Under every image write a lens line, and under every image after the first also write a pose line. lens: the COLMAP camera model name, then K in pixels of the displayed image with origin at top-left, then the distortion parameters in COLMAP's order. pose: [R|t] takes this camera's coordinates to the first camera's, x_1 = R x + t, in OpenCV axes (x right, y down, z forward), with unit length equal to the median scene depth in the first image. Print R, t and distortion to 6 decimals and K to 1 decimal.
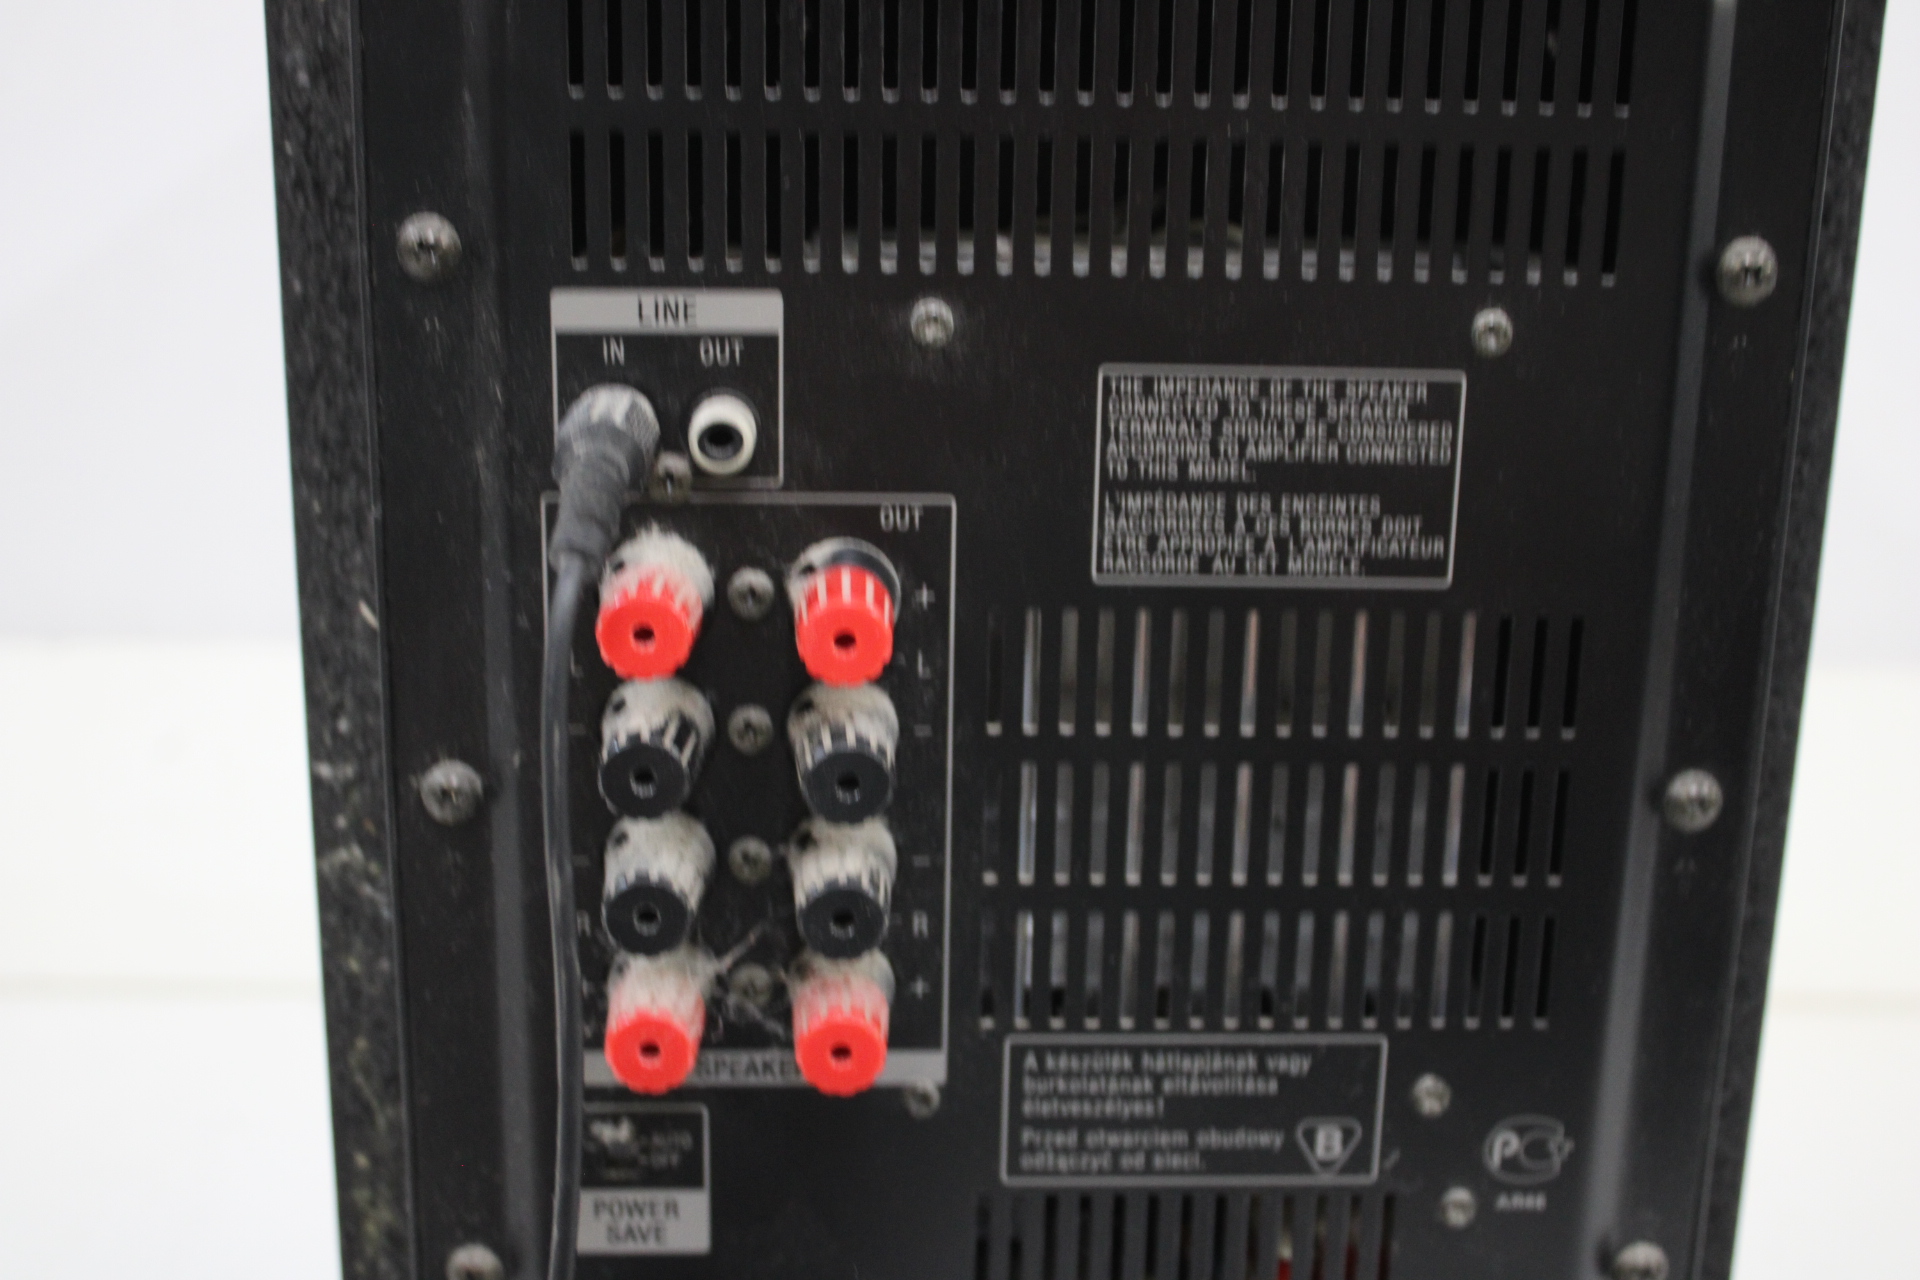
lens RADIAL K [[2350.5, 0, 955.0], [0, 2350.5, 637.2], [0, 0, 1]] dist [-0.076980, 0.000000]
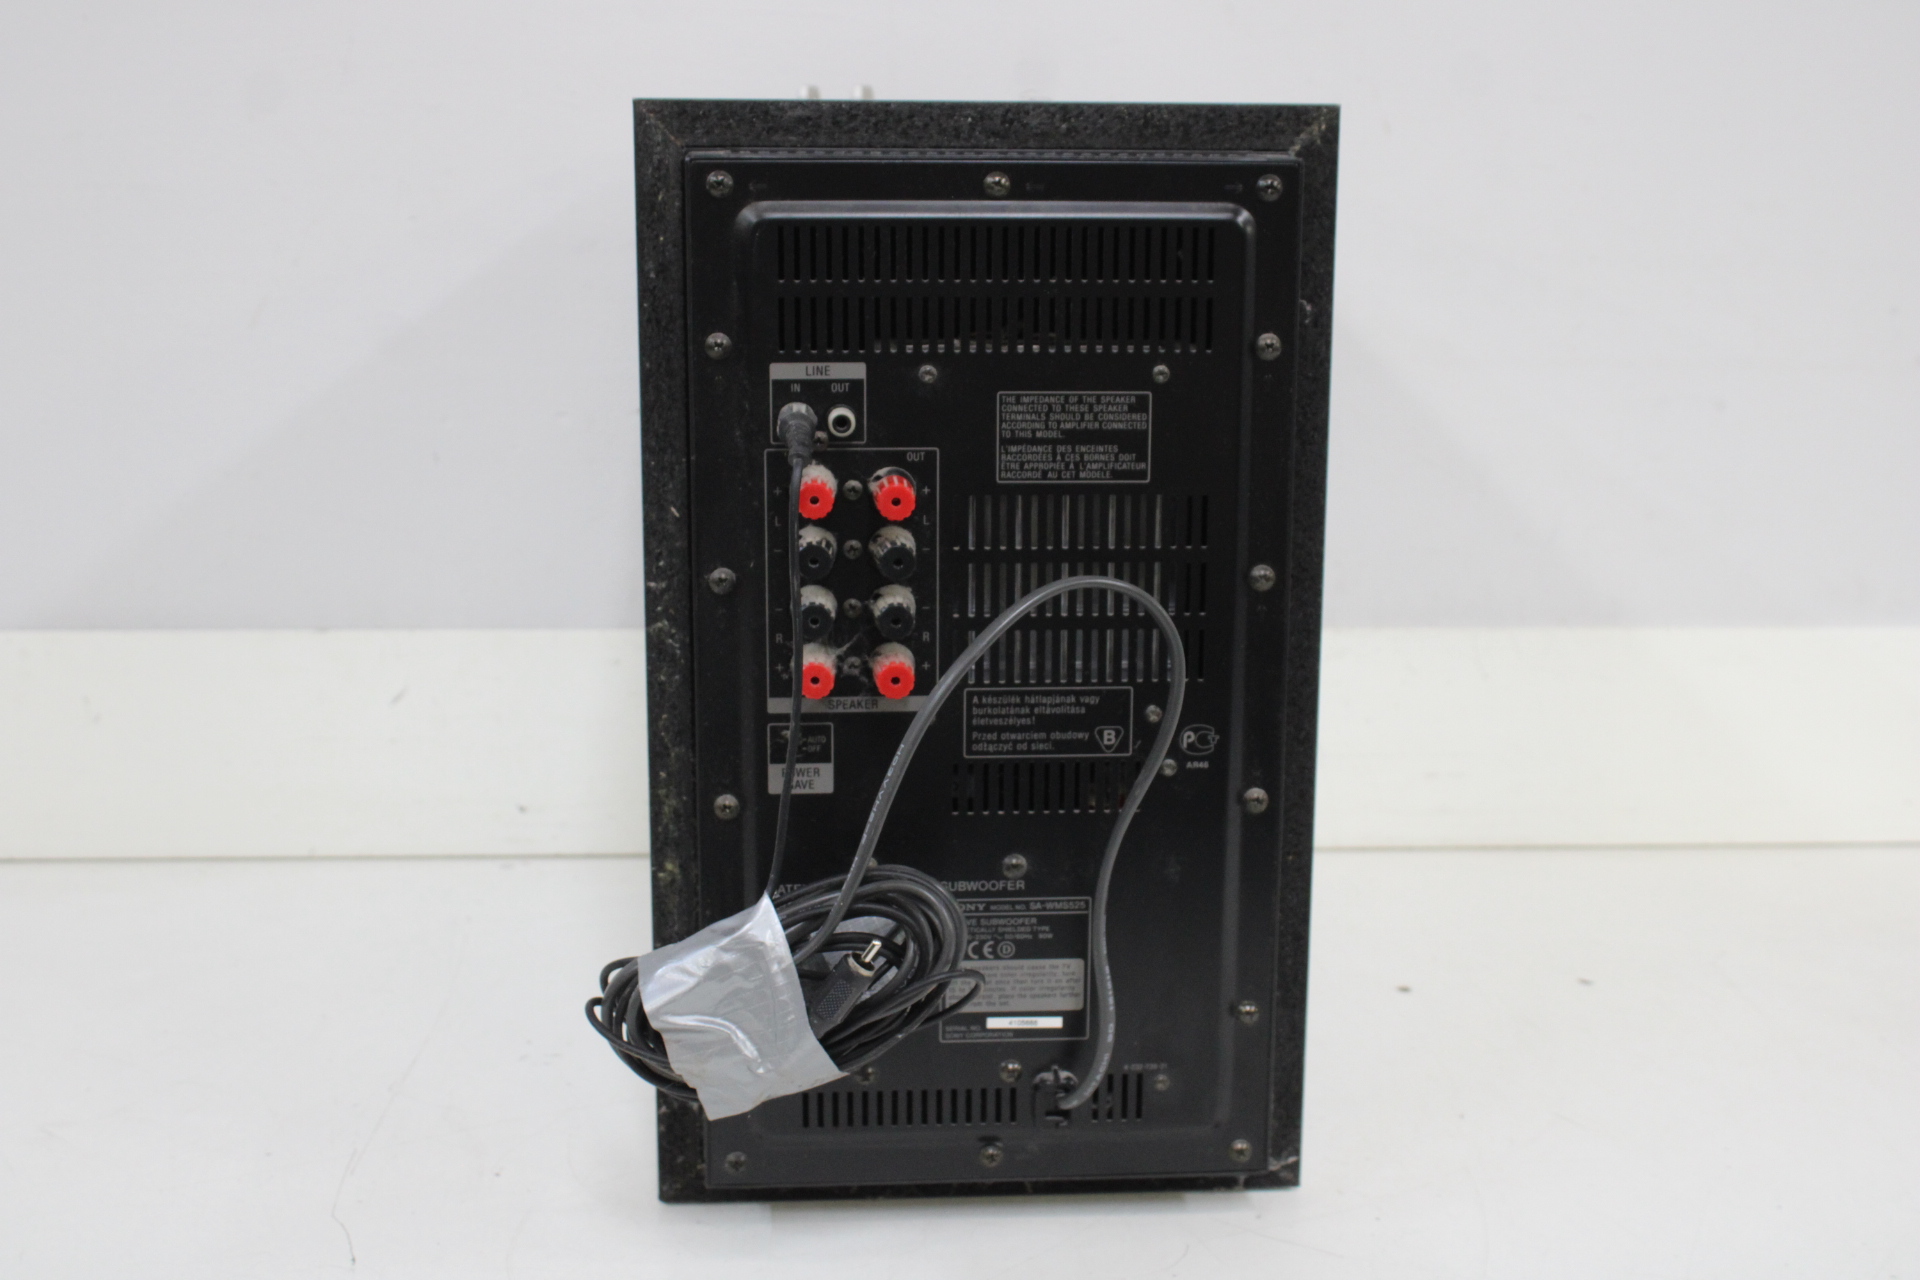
lens RADIAL K [[2451.9, 0, 951.4], [0, 2451.9, 635.5], [0, 0, 1]] dist [-0.003395, 0.000000]
pose [[0.999366, -0.019959, 0.029498, -0.062681], [0.021915, 0.997476, -0.067536, 0.292712], [-0.028076, 0.068140, 0.997281, -1.435985]]
